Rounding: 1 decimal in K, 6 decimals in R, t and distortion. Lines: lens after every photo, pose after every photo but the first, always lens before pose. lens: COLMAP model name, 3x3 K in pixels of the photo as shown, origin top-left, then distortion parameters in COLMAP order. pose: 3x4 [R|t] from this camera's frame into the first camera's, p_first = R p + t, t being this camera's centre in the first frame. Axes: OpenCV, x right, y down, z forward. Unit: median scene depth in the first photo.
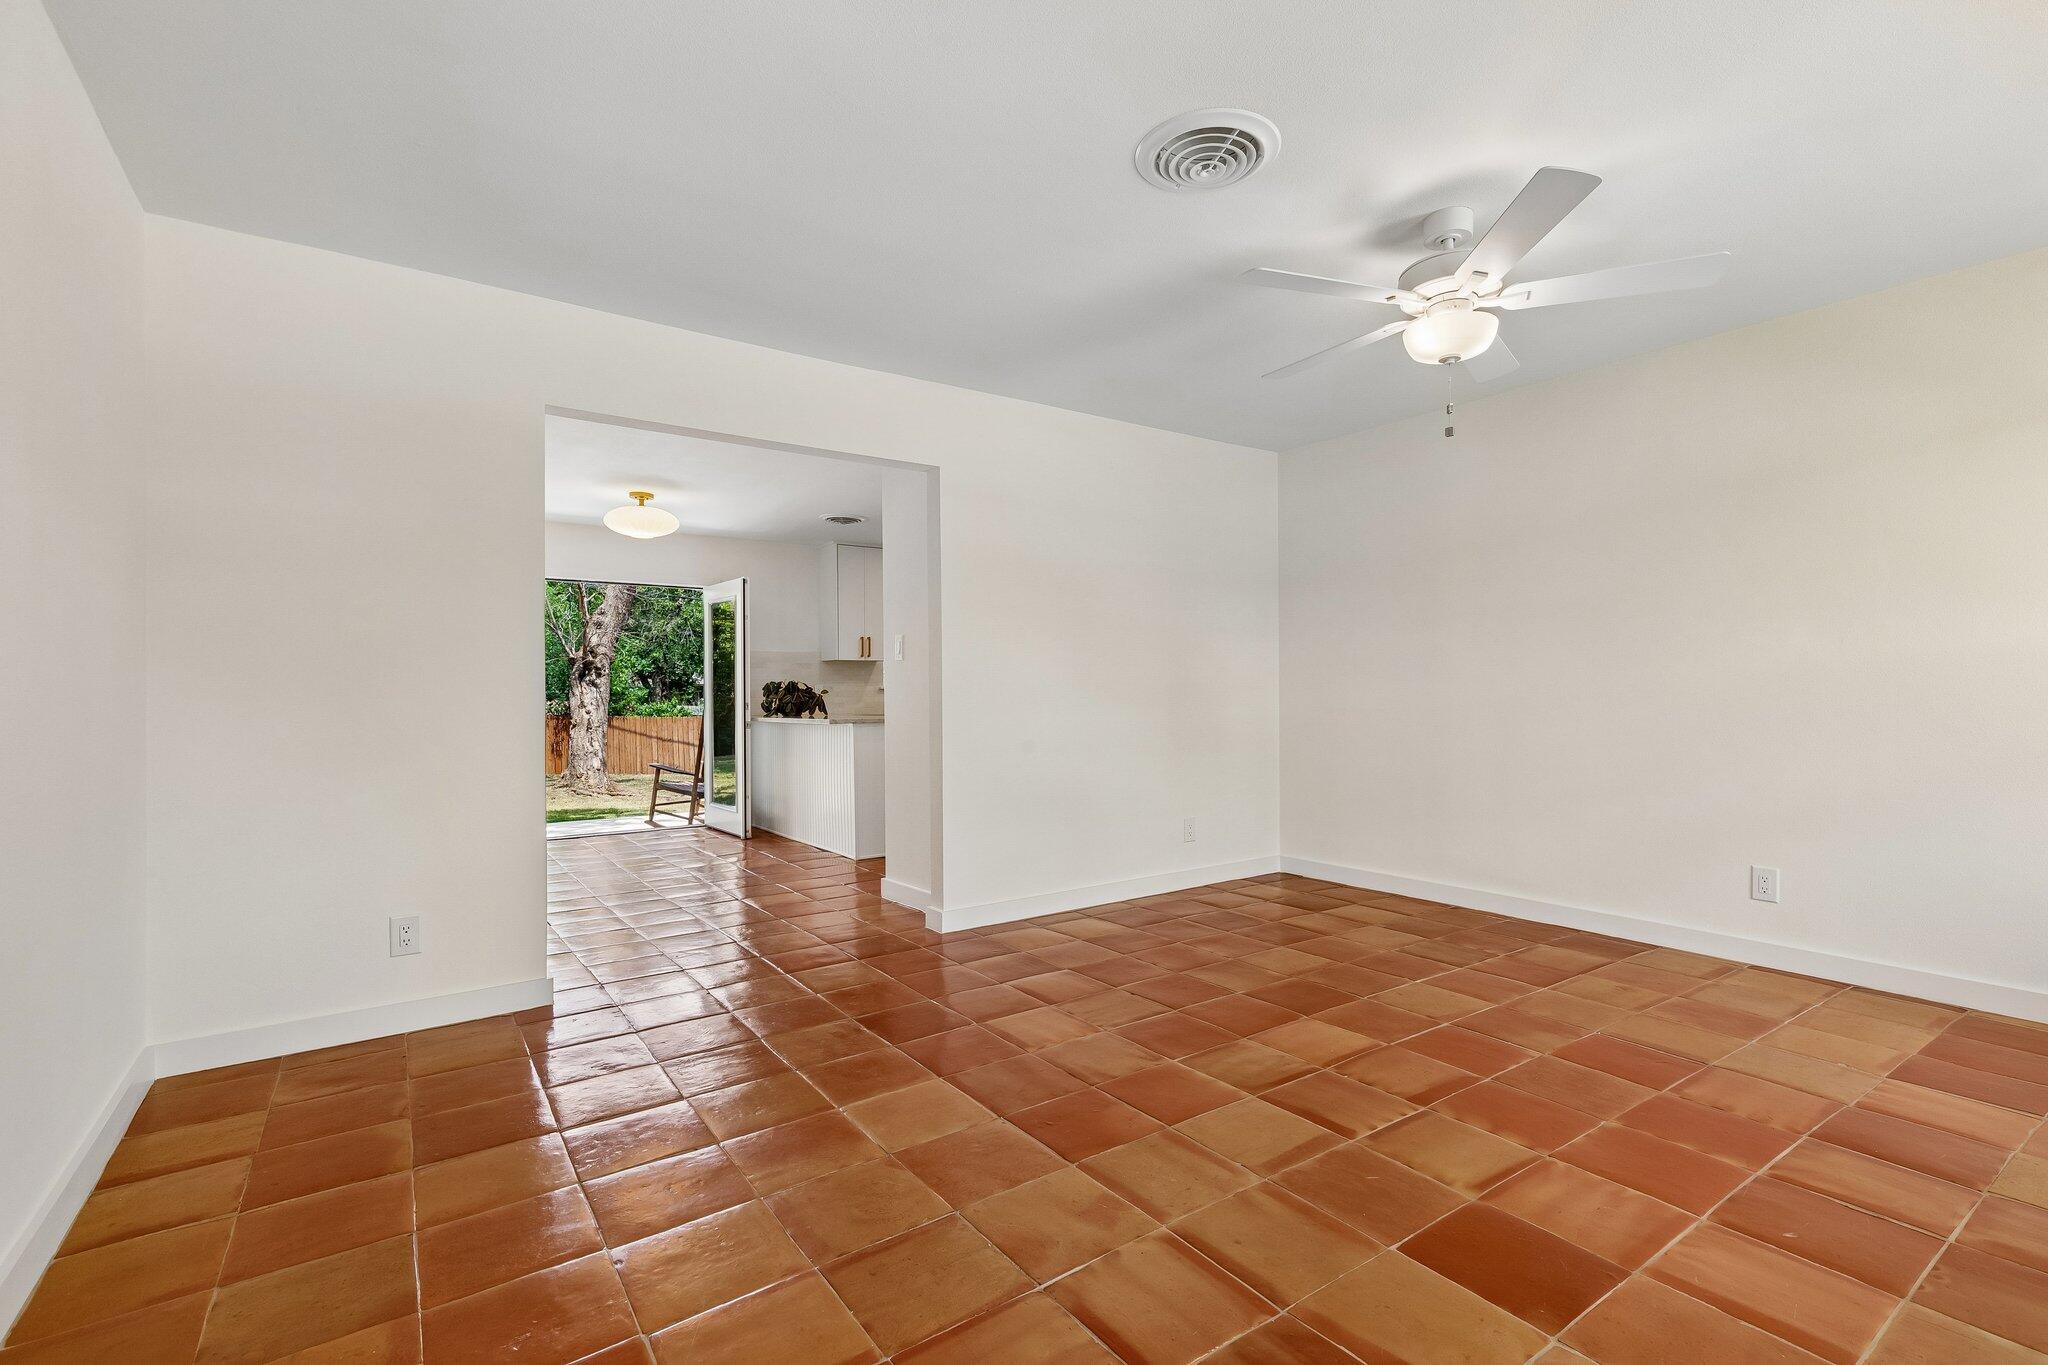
lens RADIAL K [[927.7, 0, 1039.6], [0, 927.7, 697.8], [0, 0, 1]] dist [0.014033, -0.001337]
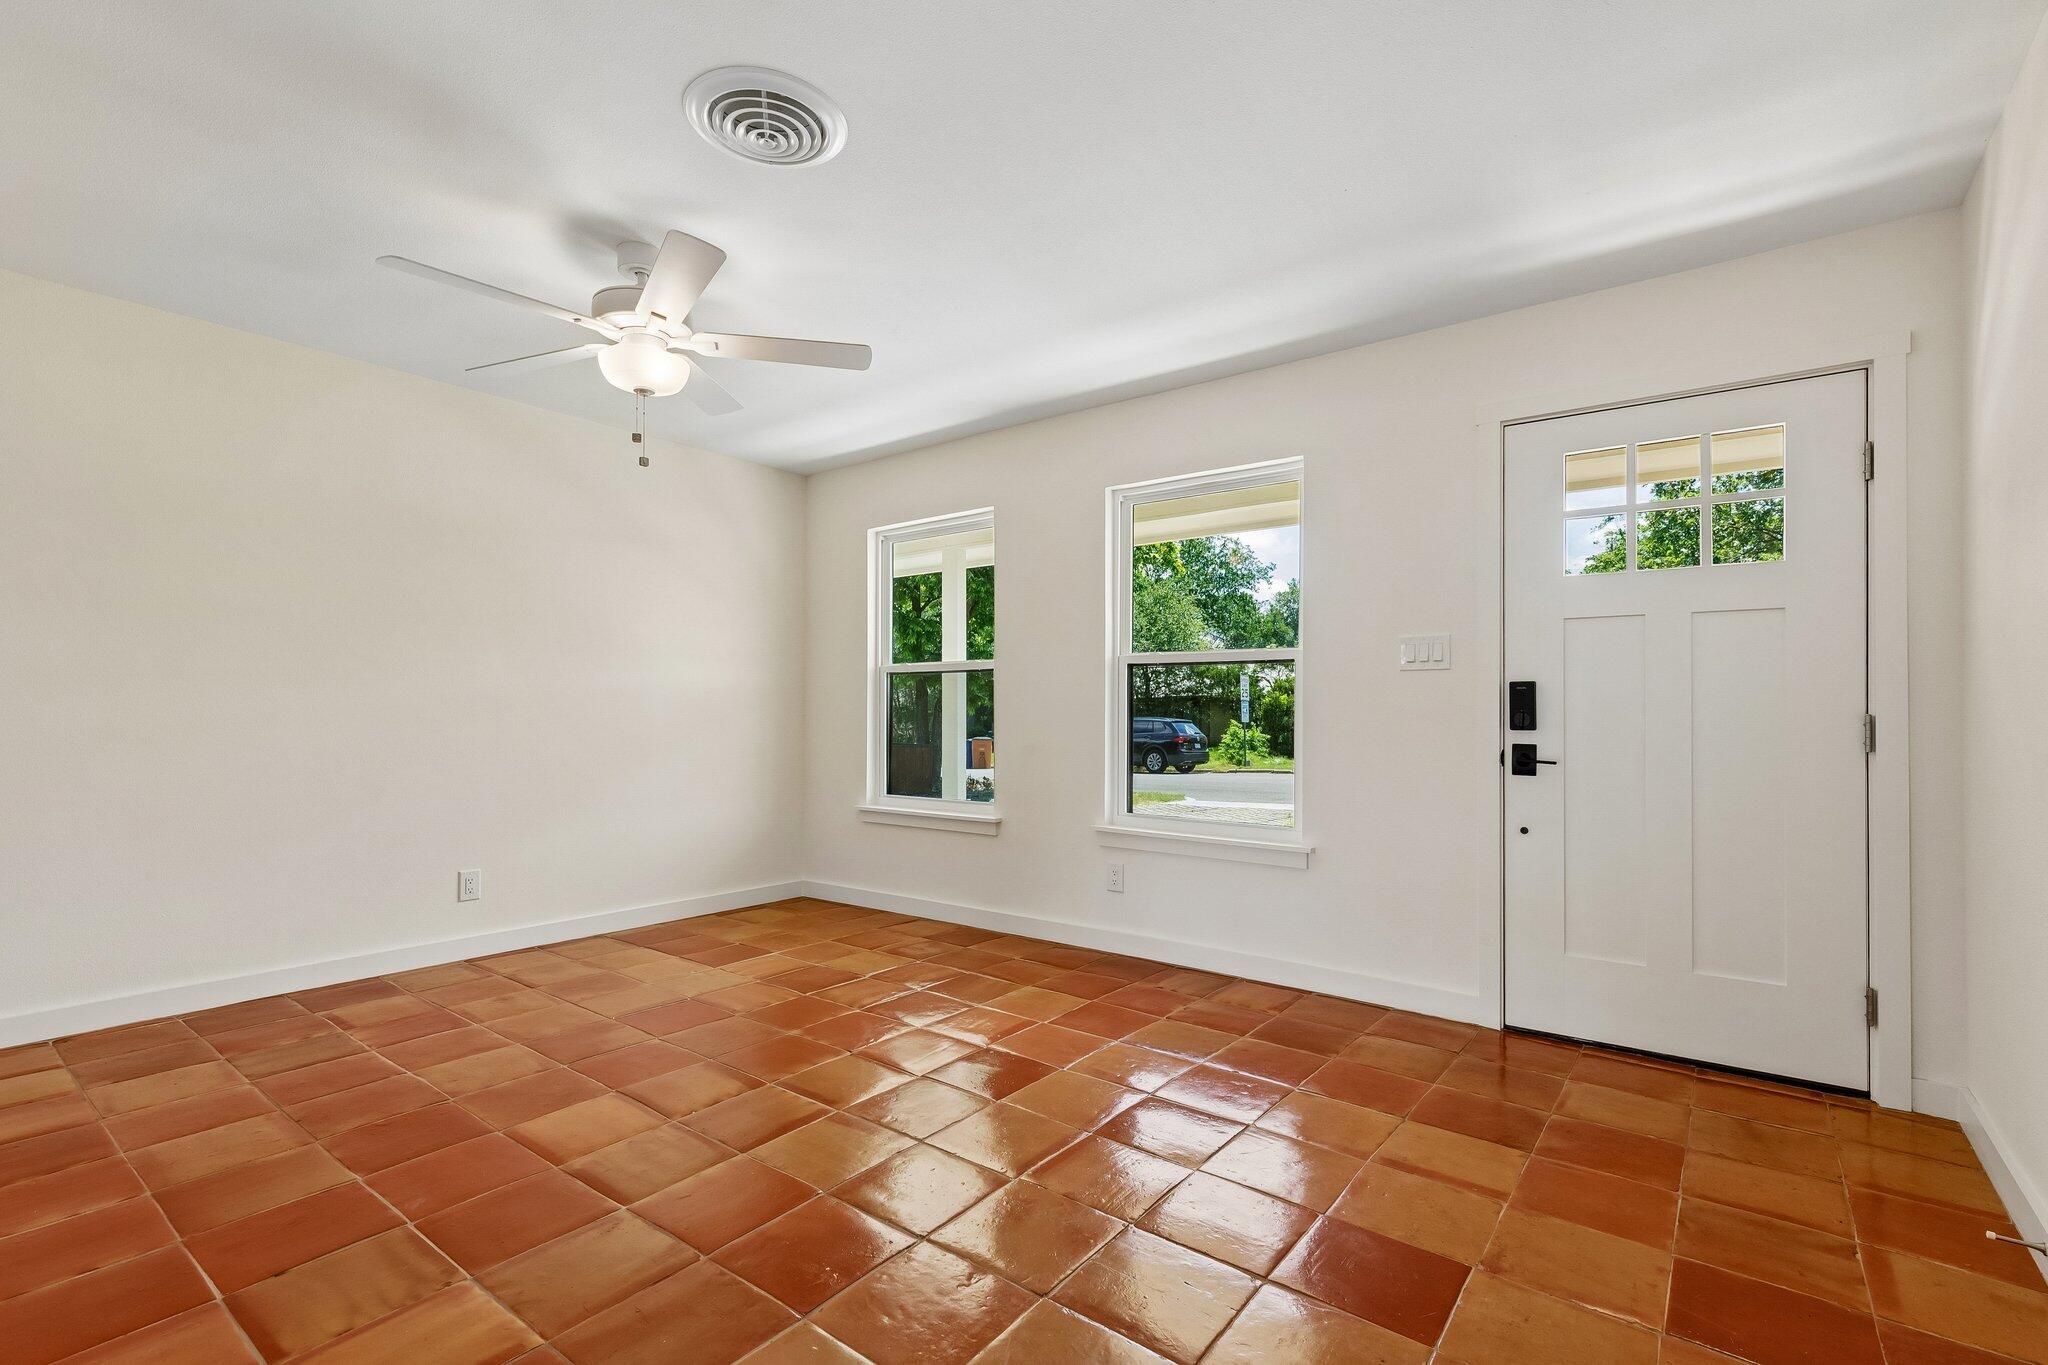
lens RADIAL K [[927.8, 0, 1030.3], [0, 927.8, 704.7], [0, 0, 1]] dist [0.031952, -0.015338]
pose [[-0.300996, 0.013840, 0.953525, -0.680212], [0.001731, 0.999901, -0.013967, -0.002994], [-0.953624, -0.002553, -0.300991, 0.920490]]
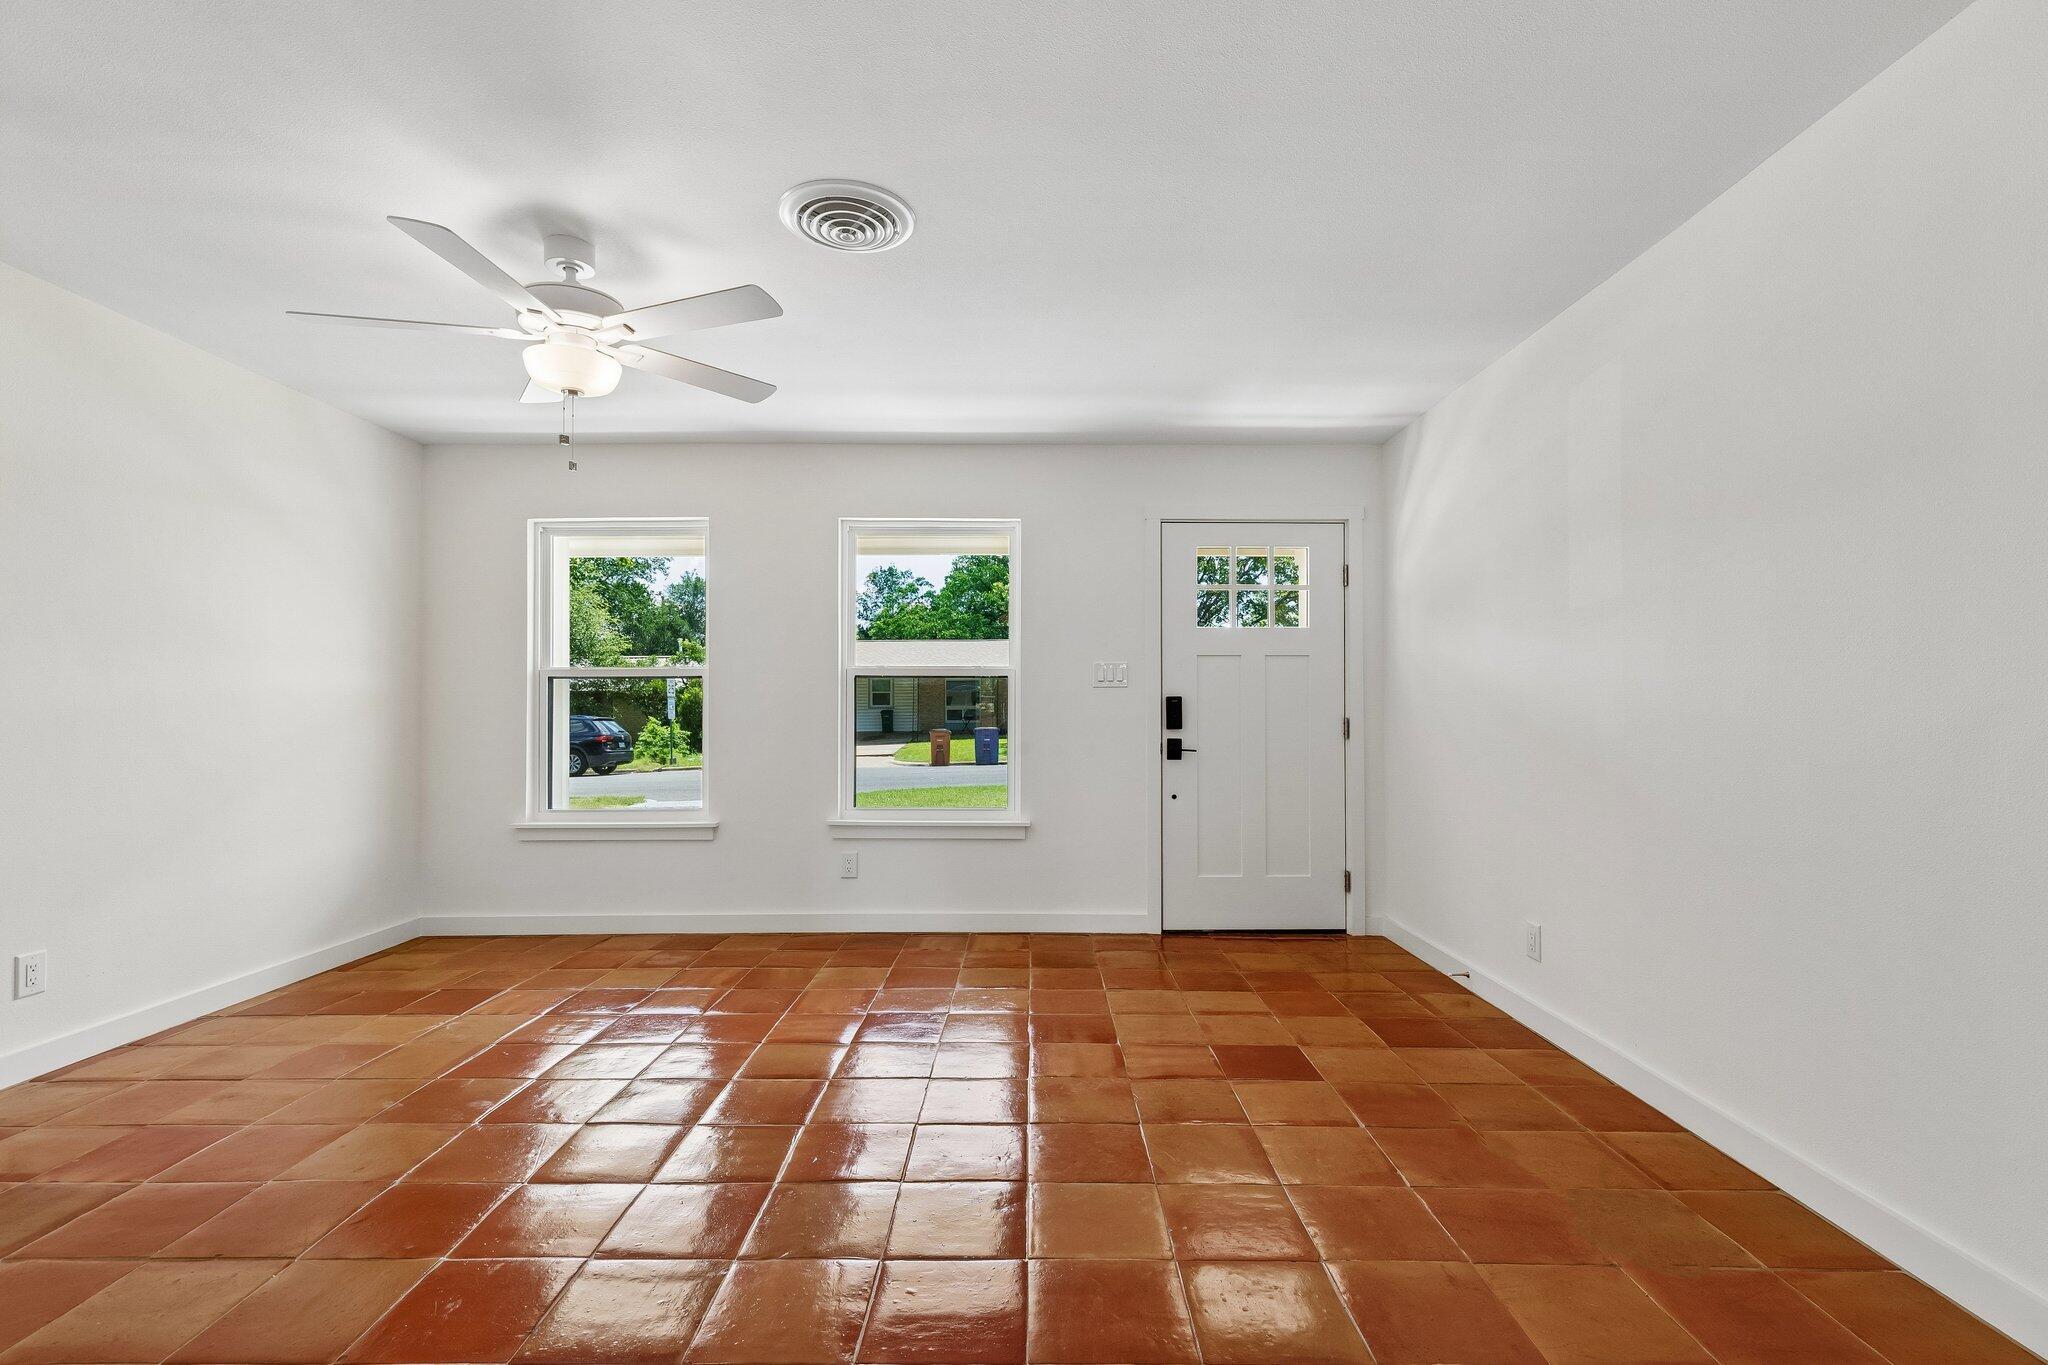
lens RADIAL K [[929.2, 0, 1027.6], [0, 929.2, 704.2], [0, 0, 1]] dist [0.017296, -0.000020]
pose [[-0.814651, 0.010515, 0.579856, -0.525943], [0.009626, 0.999943, -0.004609, -0.027890], [-0.579872, 0.001827, -0.814706, 1.550310]]
